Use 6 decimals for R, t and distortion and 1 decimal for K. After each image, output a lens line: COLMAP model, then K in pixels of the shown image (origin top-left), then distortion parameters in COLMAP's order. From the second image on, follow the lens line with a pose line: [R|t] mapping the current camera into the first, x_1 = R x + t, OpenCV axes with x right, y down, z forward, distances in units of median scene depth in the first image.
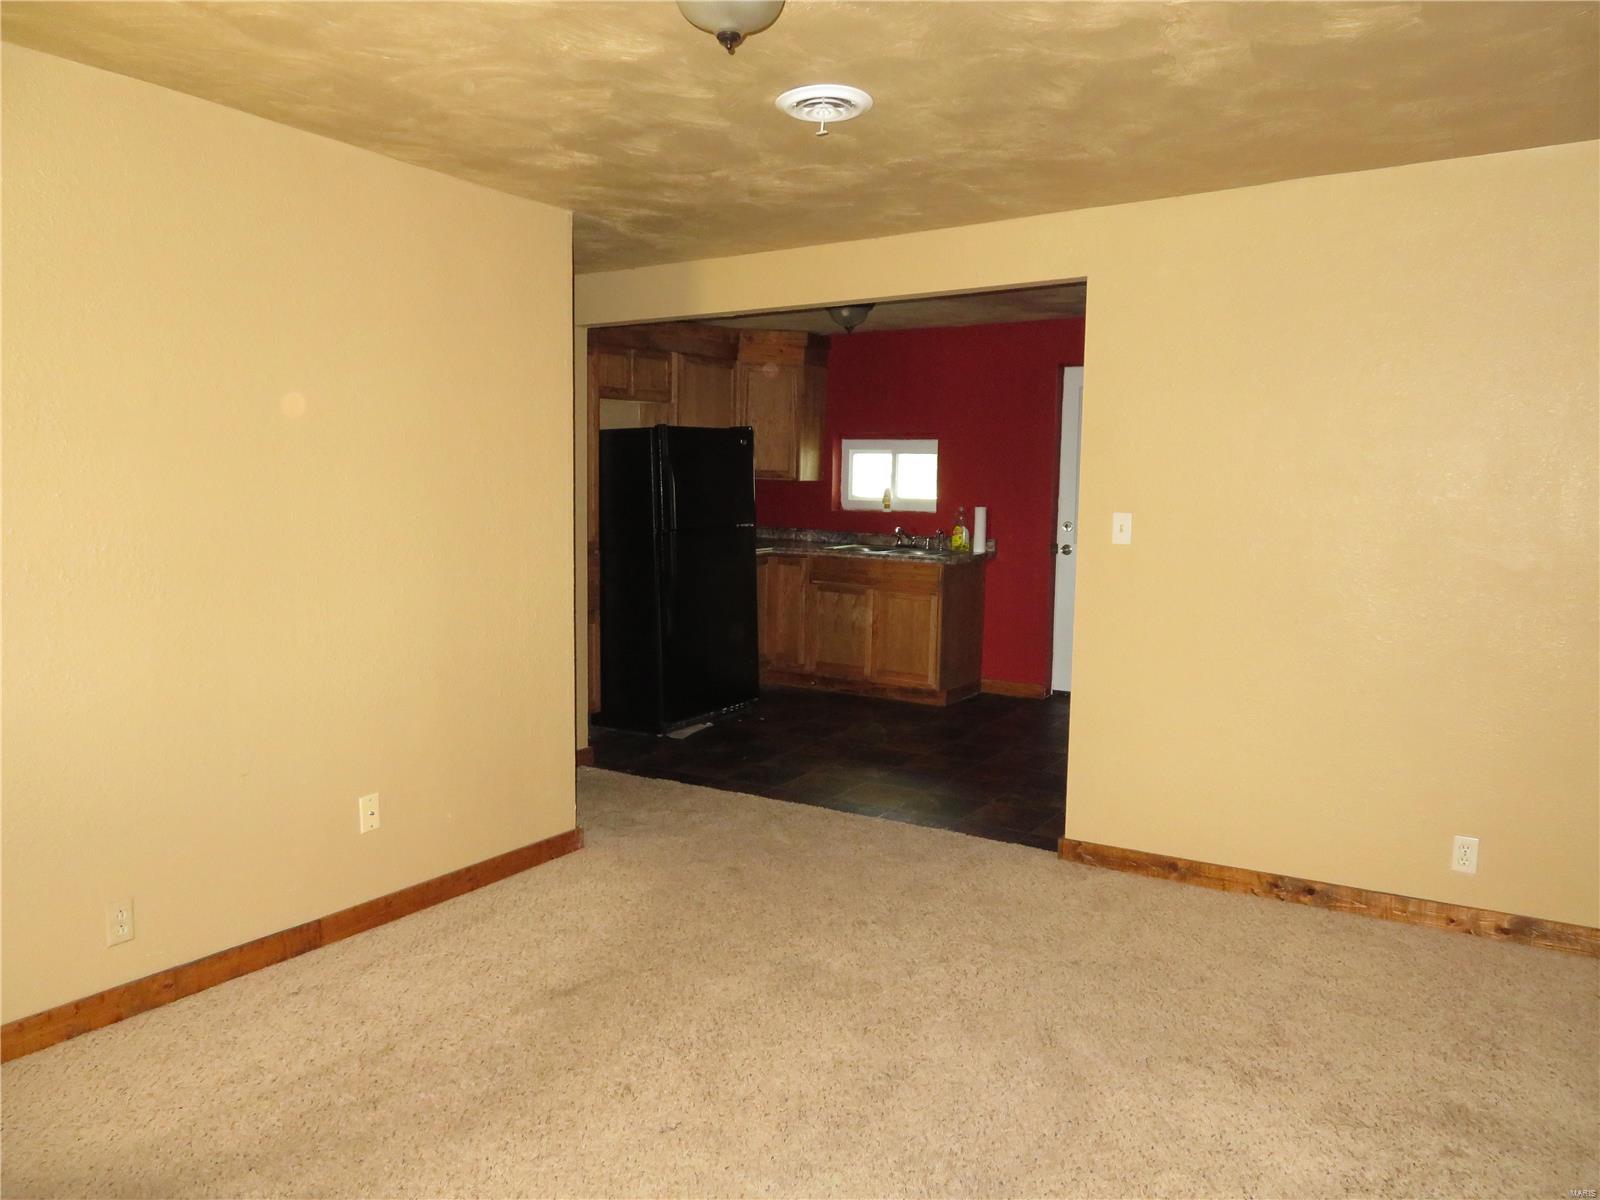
lens RADIAL K [[1145.7, 0, 800.0], [0, 1145.7, 600.0], [0, 0, 1]] dist [-0.009132, 0.001141]
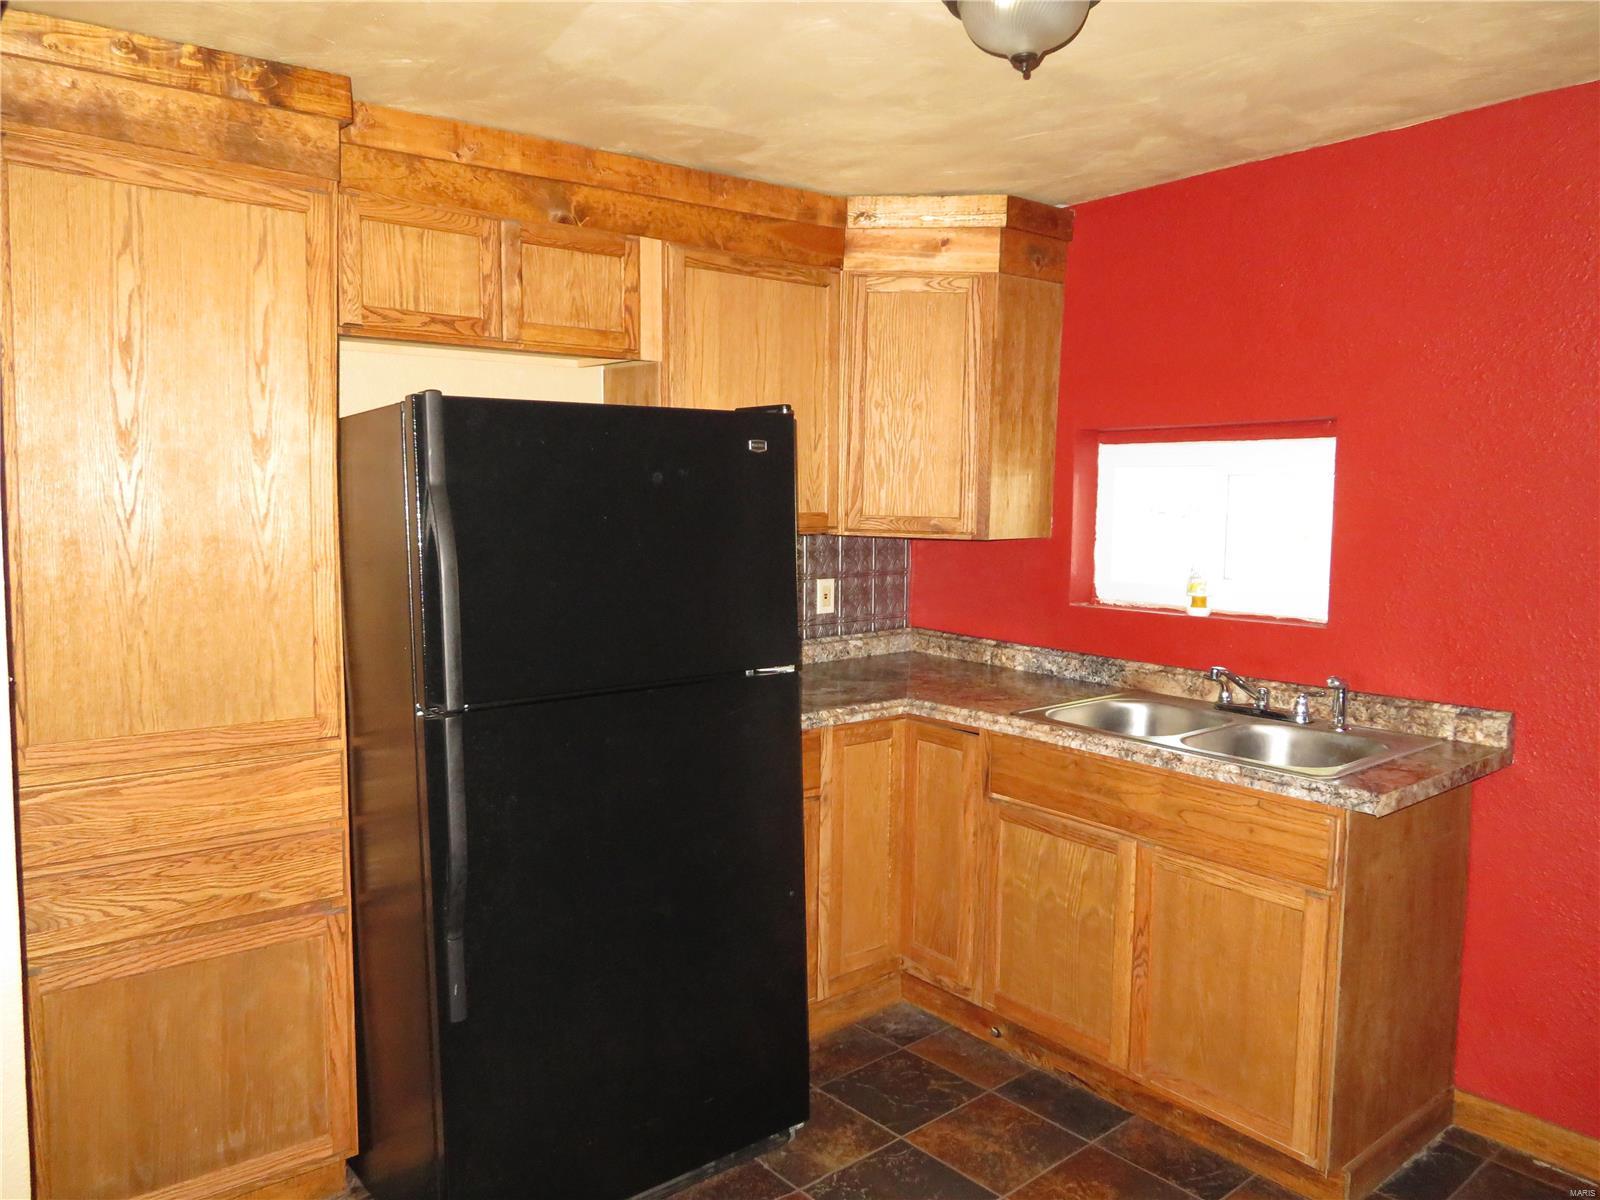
lens RADIAL K [[1145.7, 0, 800.0], [0, 1145.7, 600.0], [0, 0, 1]] dist [-0.009132, 0.001141]
pose [[0.951866, 0.019924, -0.305866, 0.070184], [-0.027631, 0.999400, -0.020888, -0.075066], [0.305267, 0.028334, 0.951845, 0.604132]]
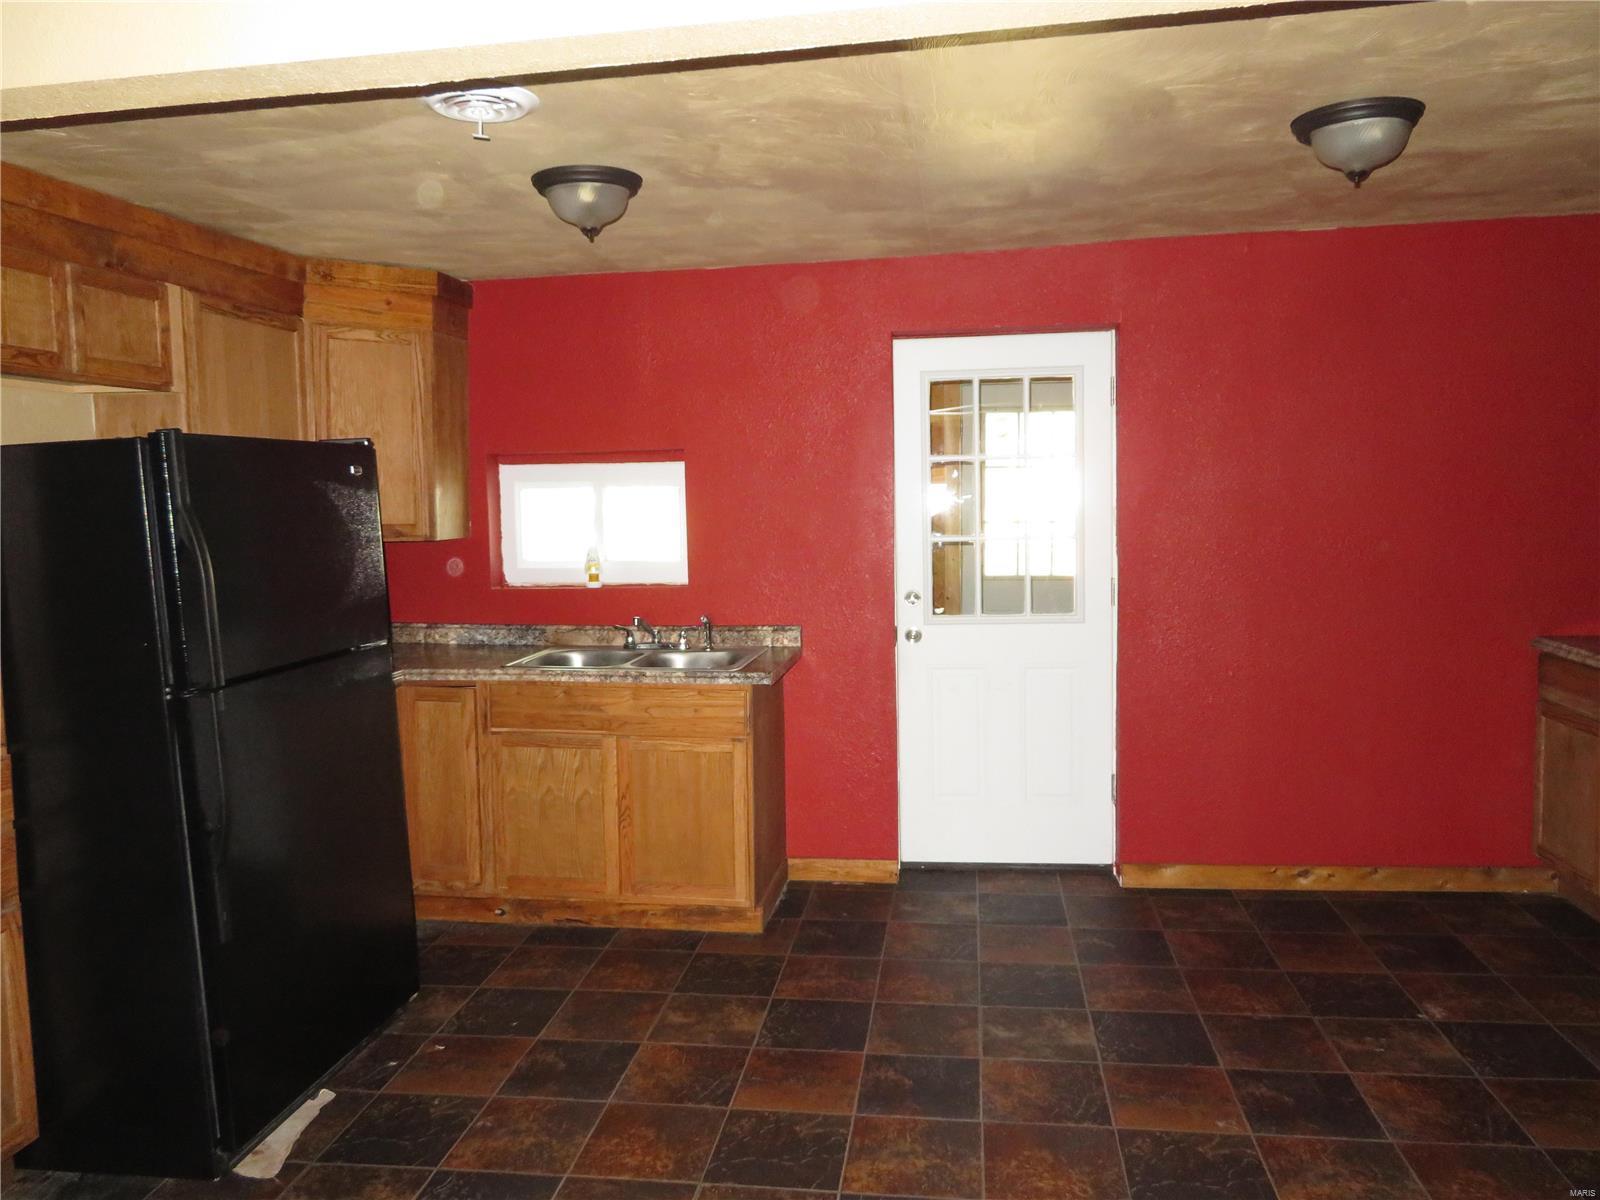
lens RADIAL K [[1145.7, 0, 800.0], [0, 1145.7, 600.0], [0, 0, 1]] dist [-0.009132, 0.001141]
pose [[0.911219, -0.065501, 0.406682, -0.071747], [0.075684, 0.997091, -0.008985, -0.061581], [-0.404910, 0.038967, 0.913526, 0.458247]]
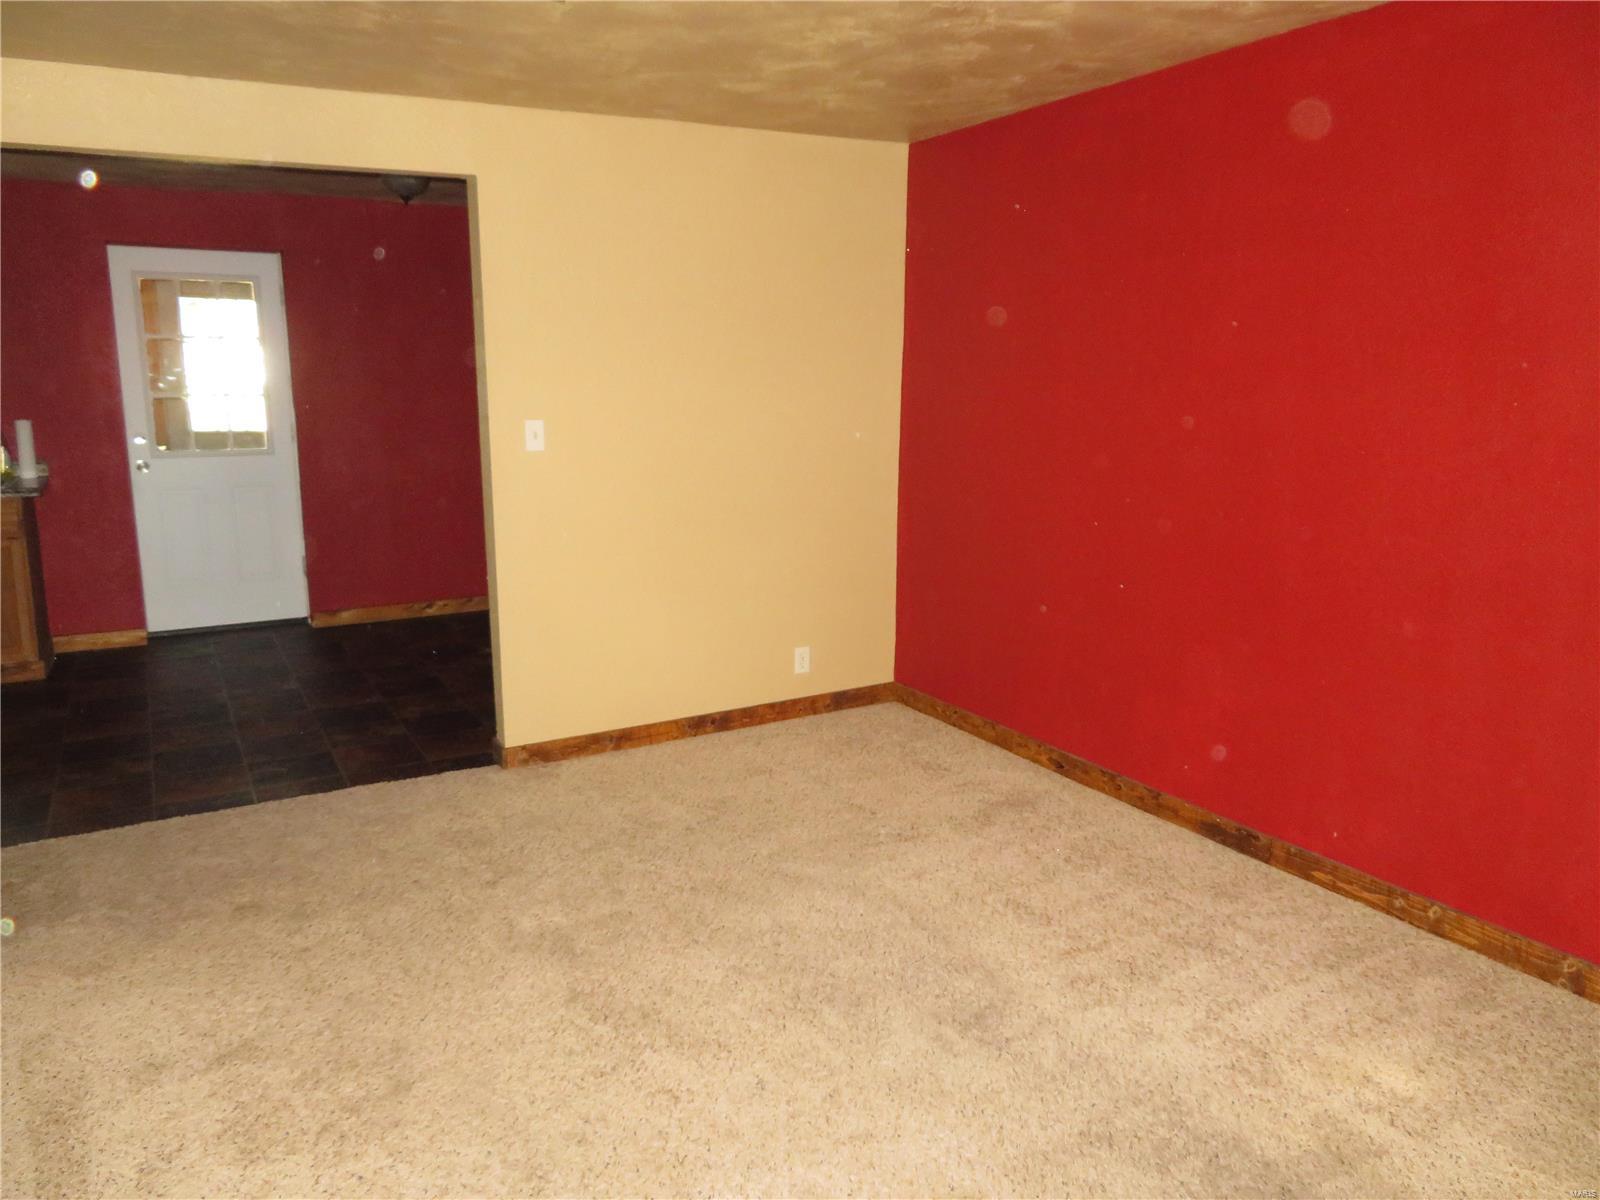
lens RADIAL K [[1145.7, 0, 800.0], [0, 1145.7, 600.0], [0, 0, 1]] dist [-0.009132, 0.001141]
pose [[0.461203, -0.180517, 0.868738, -0.293049], [0.097031, 0.983475, 0.152846, -0.028415], [-0.881973, 0.013802, 0.471098, 0.173378]]
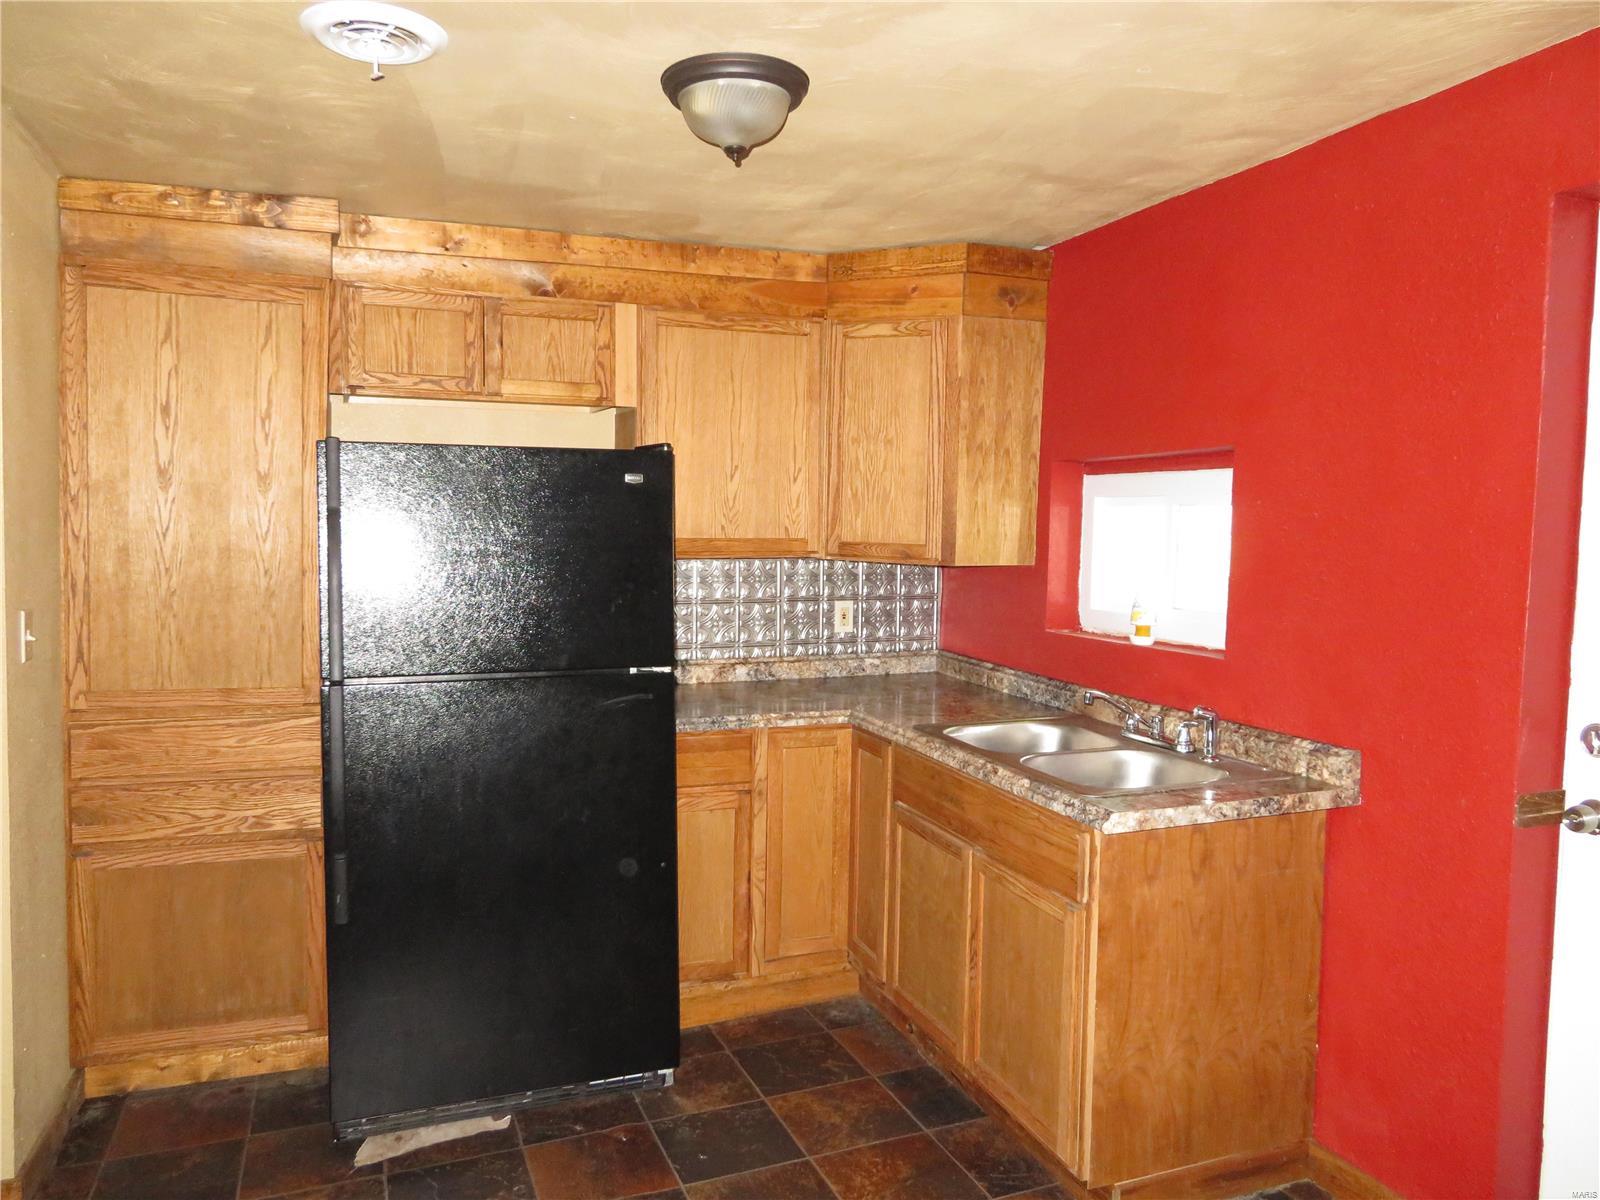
lens RADIAL K [[1145.7, 0, 800.0], [0, 1145.7, 600.0], [0, 0, 1]] dist [-0.009132, 0.001141]
pose [[0.810975, 0.036639, -0.583932, 0.235311], [-0.069568, 0.996996, -0.034060, -0.075383], [0.580930, 0.068245, 0.811087, 0.633135]]
